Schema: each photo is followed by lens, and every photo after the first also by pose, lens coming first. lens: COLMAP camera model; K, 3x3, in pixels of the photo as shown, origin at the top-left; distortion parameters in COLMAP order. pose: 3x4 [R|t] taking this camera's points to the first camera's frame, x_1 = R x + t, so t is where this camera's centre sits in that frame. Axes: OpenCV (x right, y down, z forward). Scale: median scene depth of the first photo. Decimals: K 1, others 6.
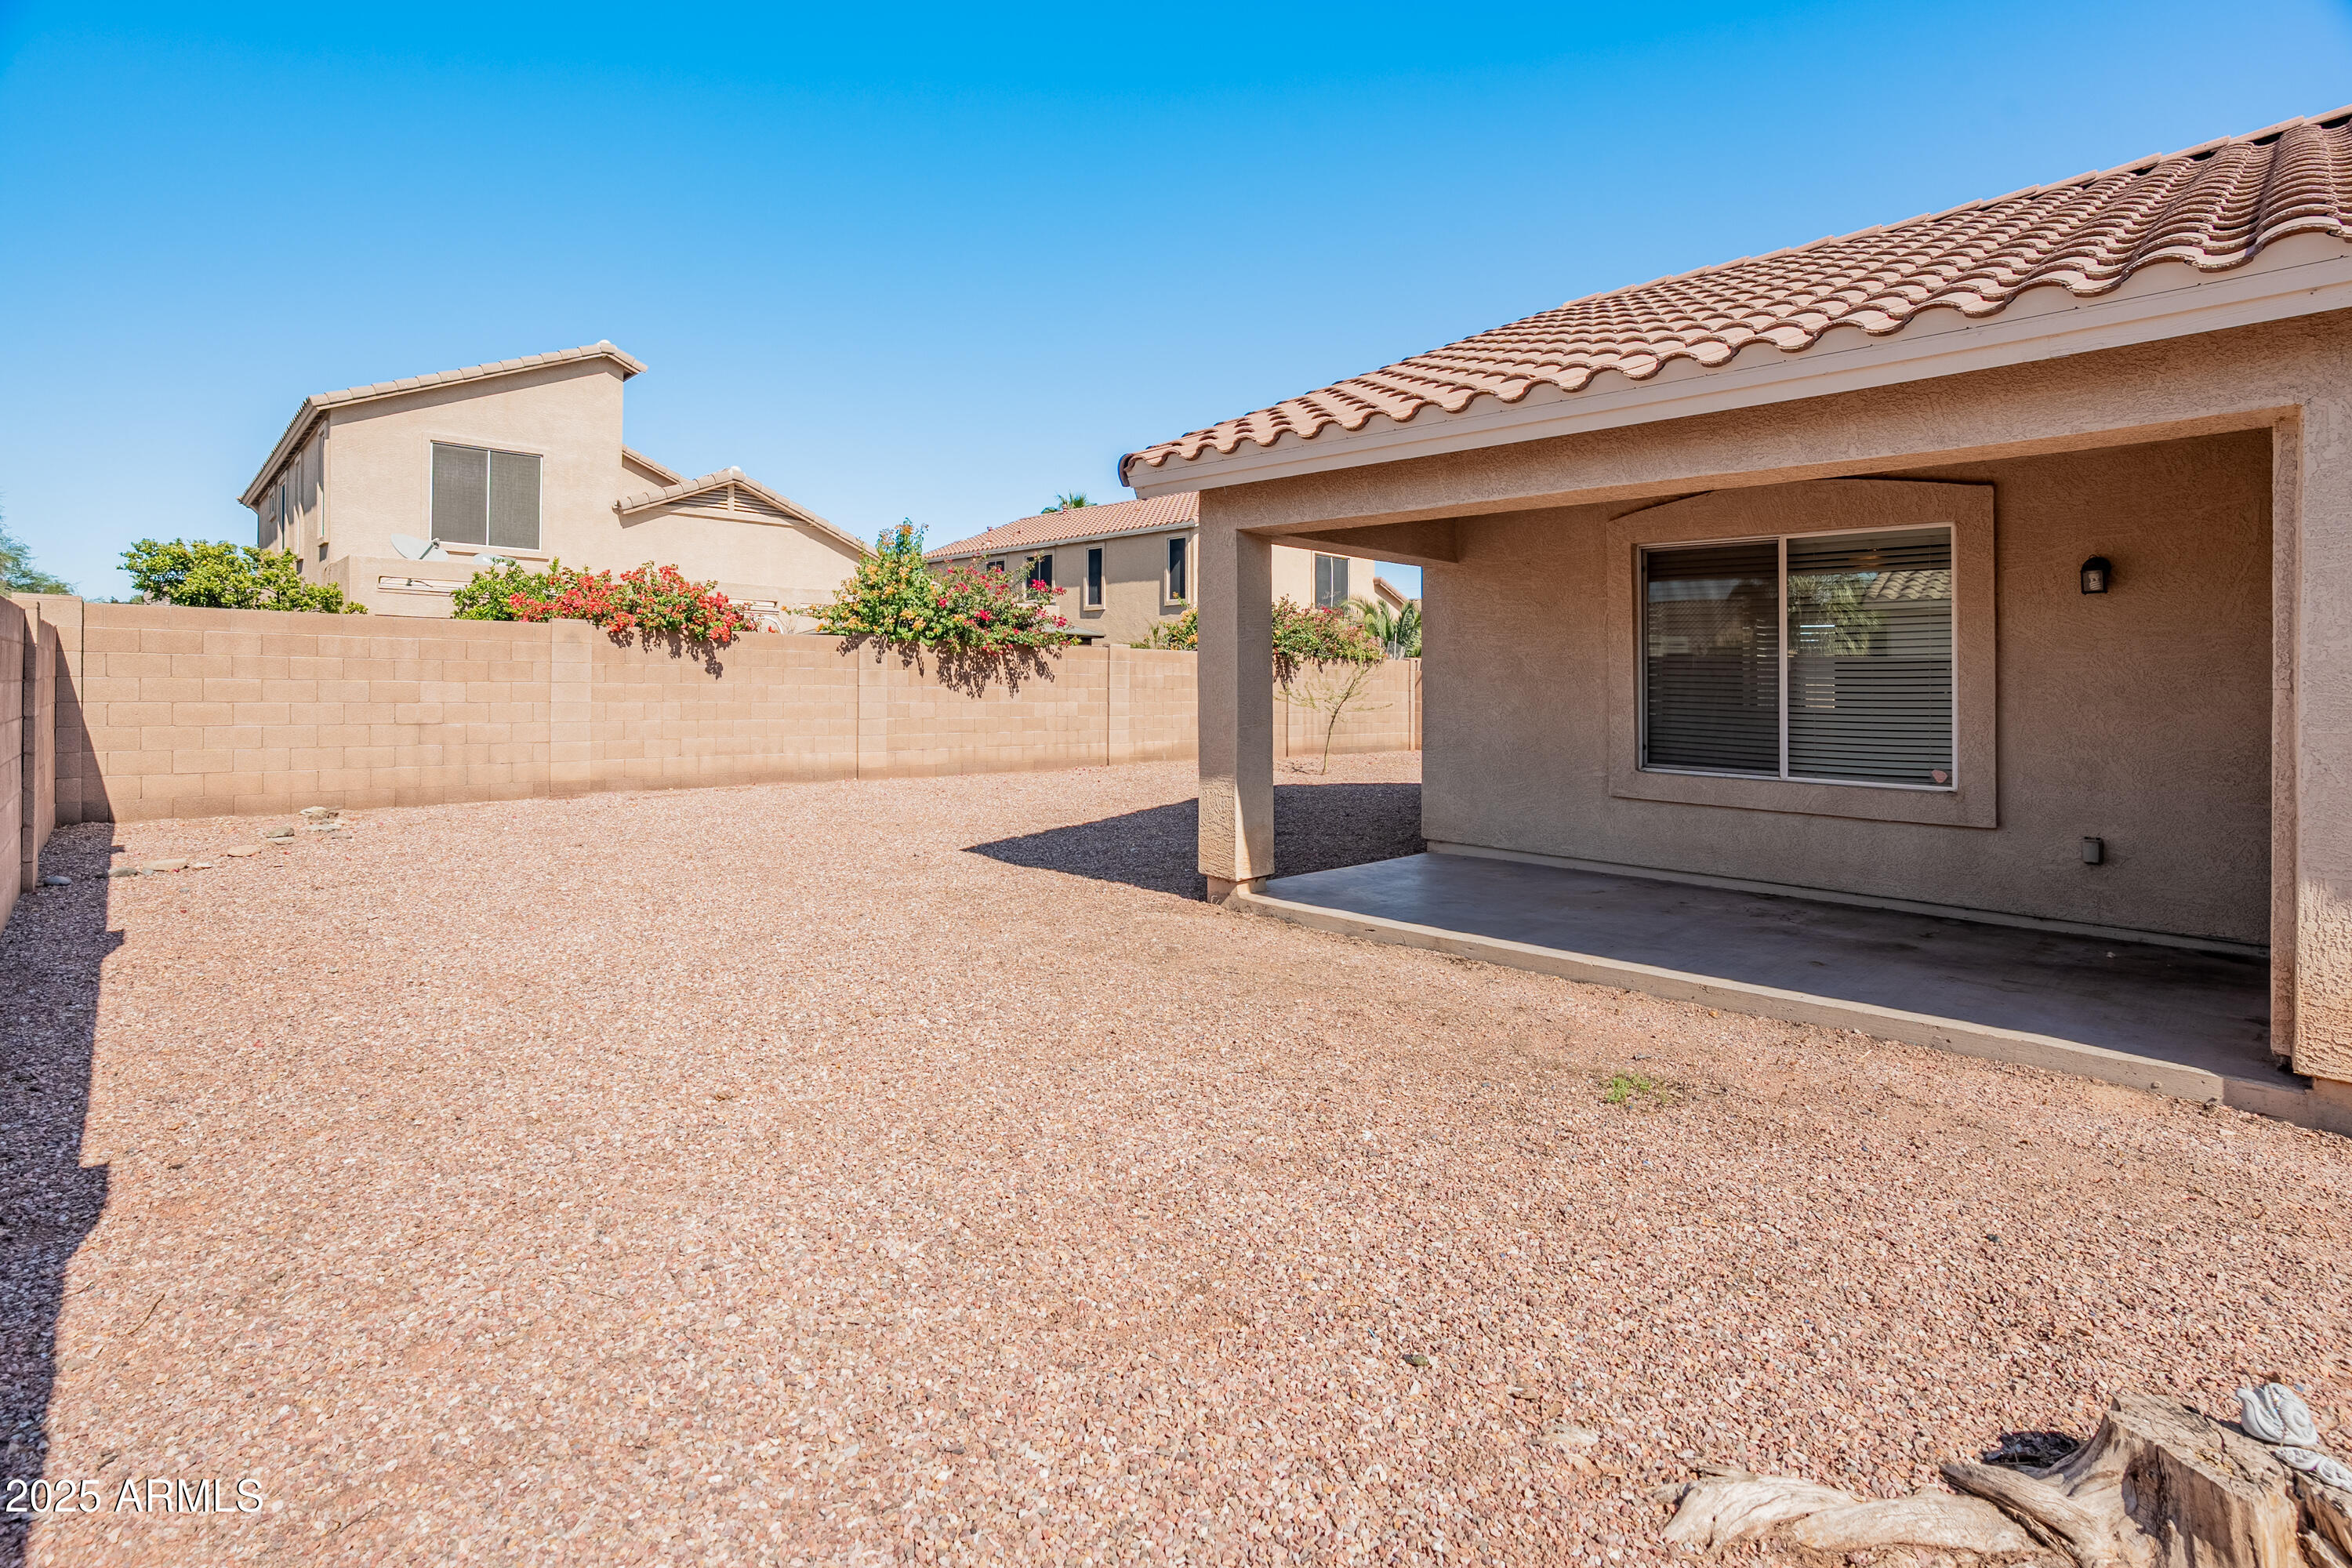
lens RADIAL K [[1099.3, 0, 1171.5], [0, 1099.3, 708.7], [0, 0, 1]] dist [0.015257, -0.000247]
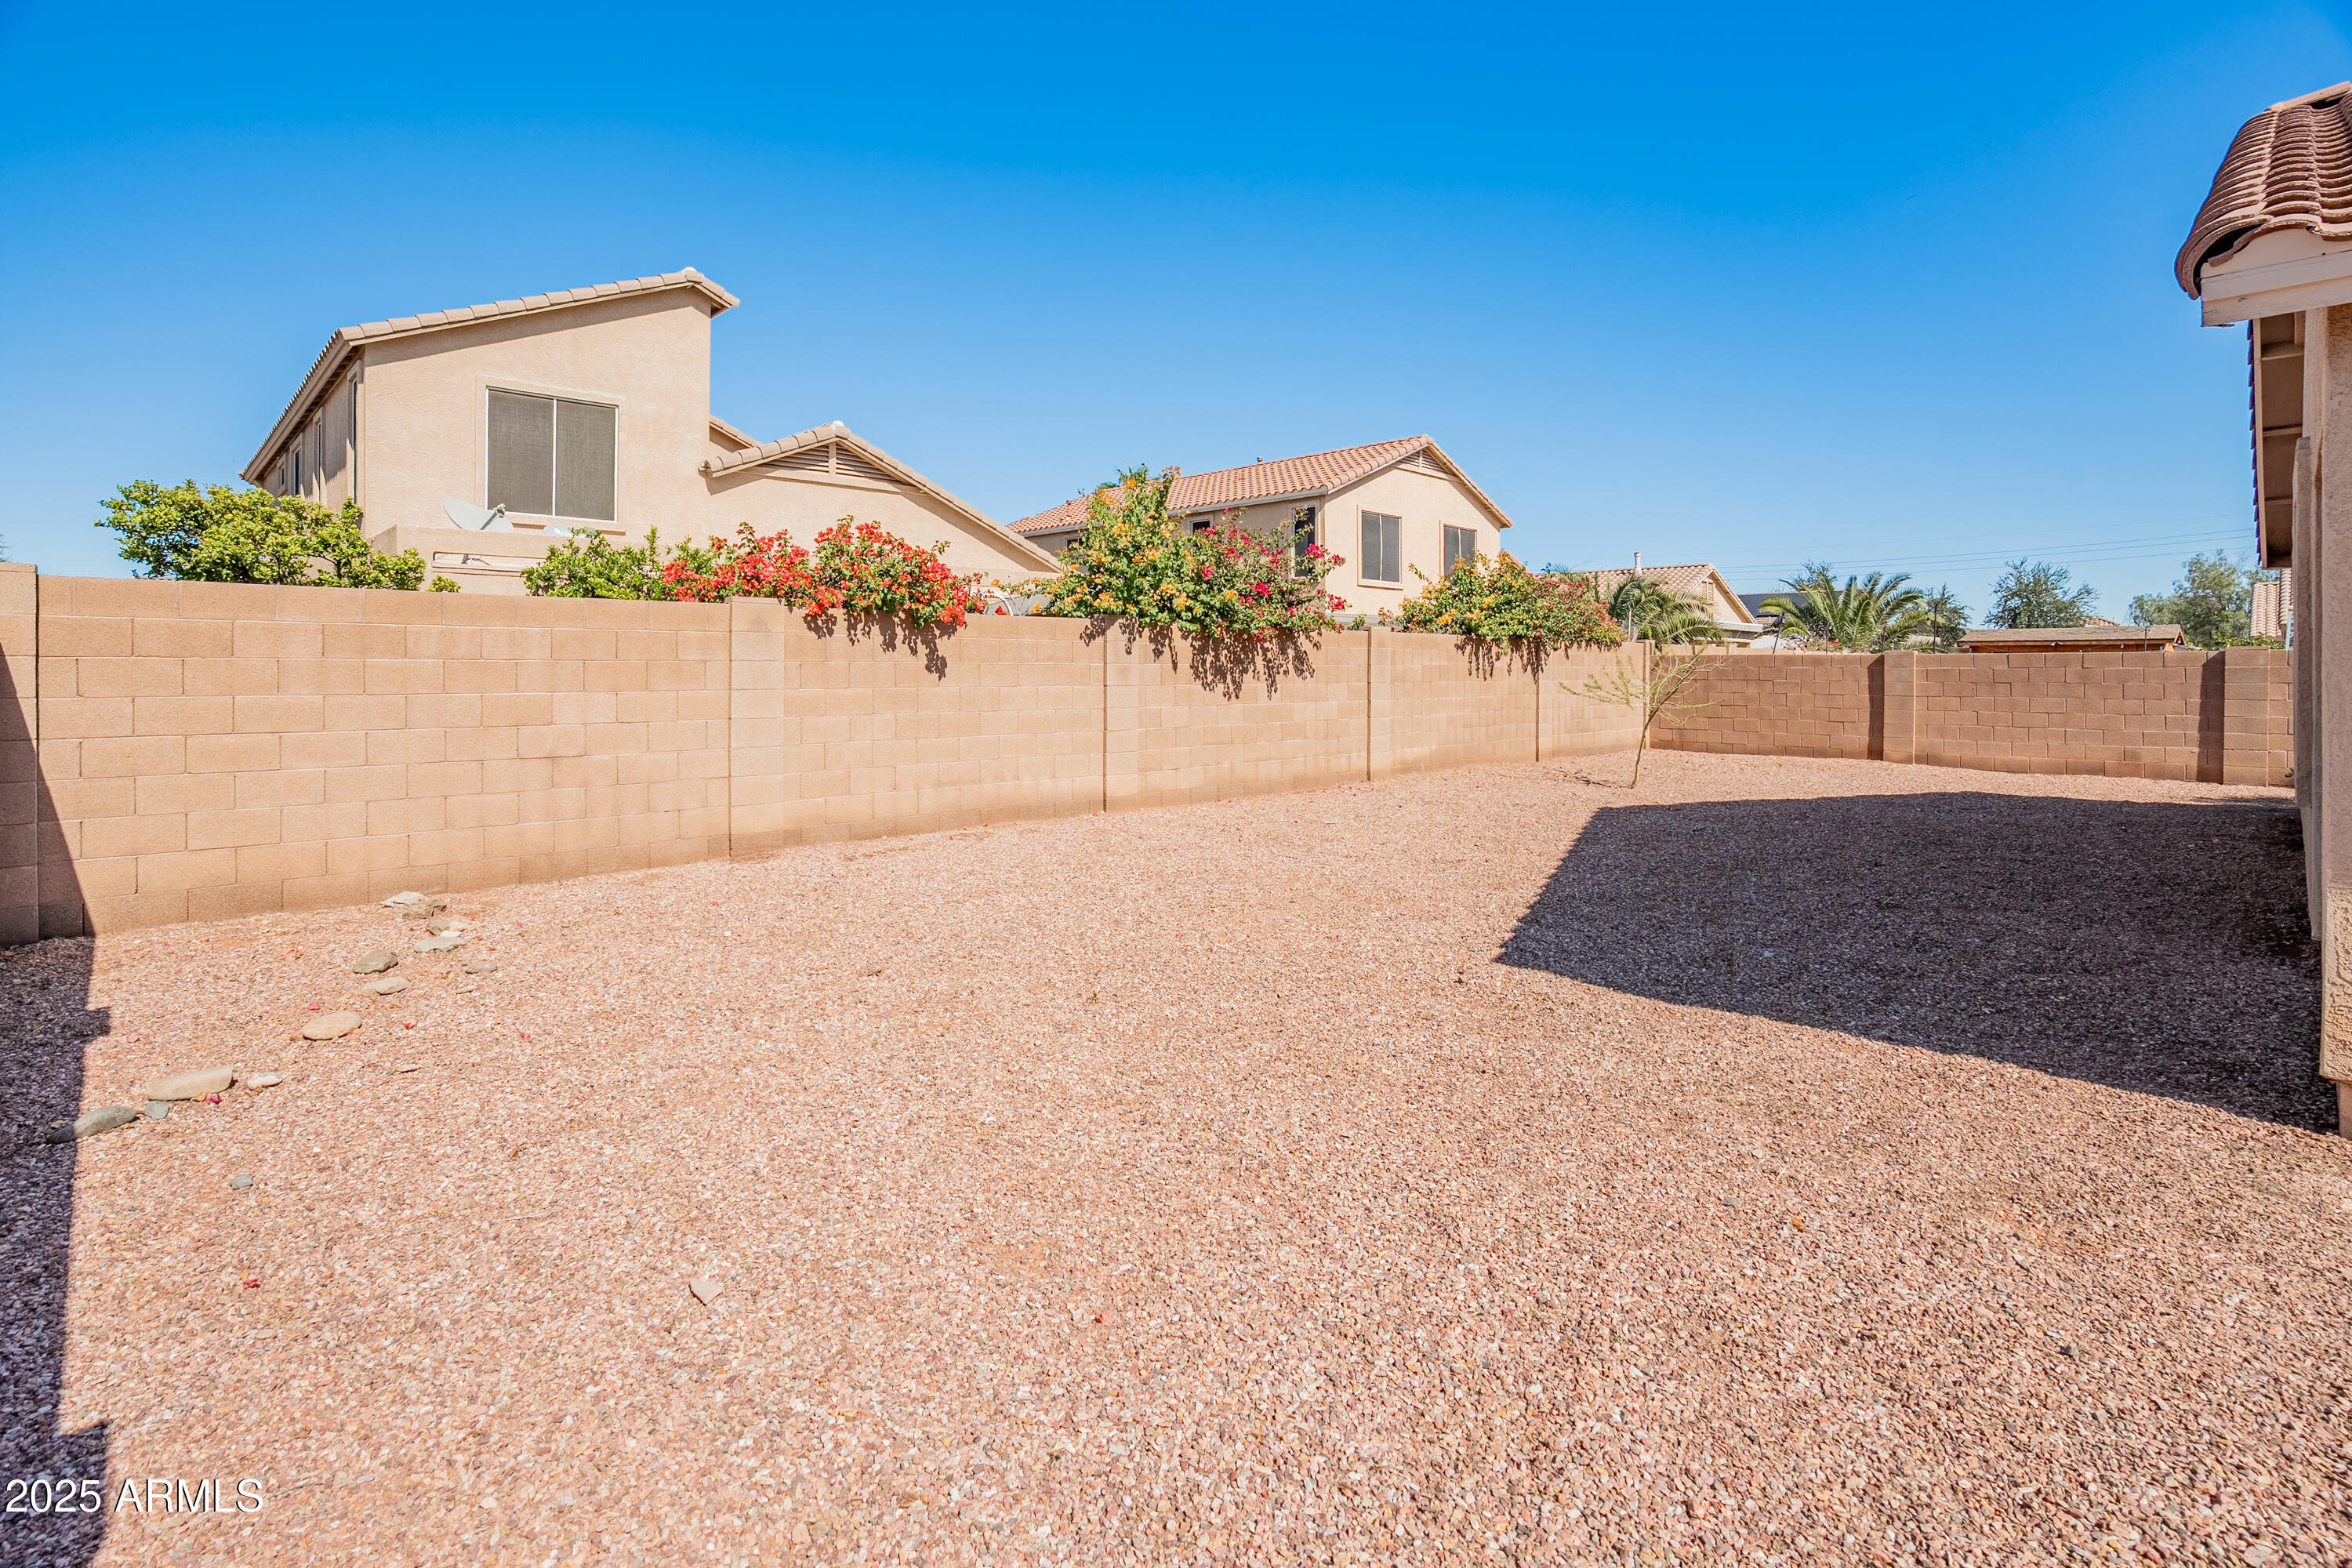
lens RADIAL K [[1100.3, 0, 1184.7], [0, 1100.3, 689.0], [0, 0, 1]] dist [-0.000278, 0.000738]
pose [[0.999740, -0.013713, 0.018197, -0.244730], [0.013798, 0.999894, -0.004557, -0.014695], [-0.018133, 0.004807, 0.999824, 0.261919]]
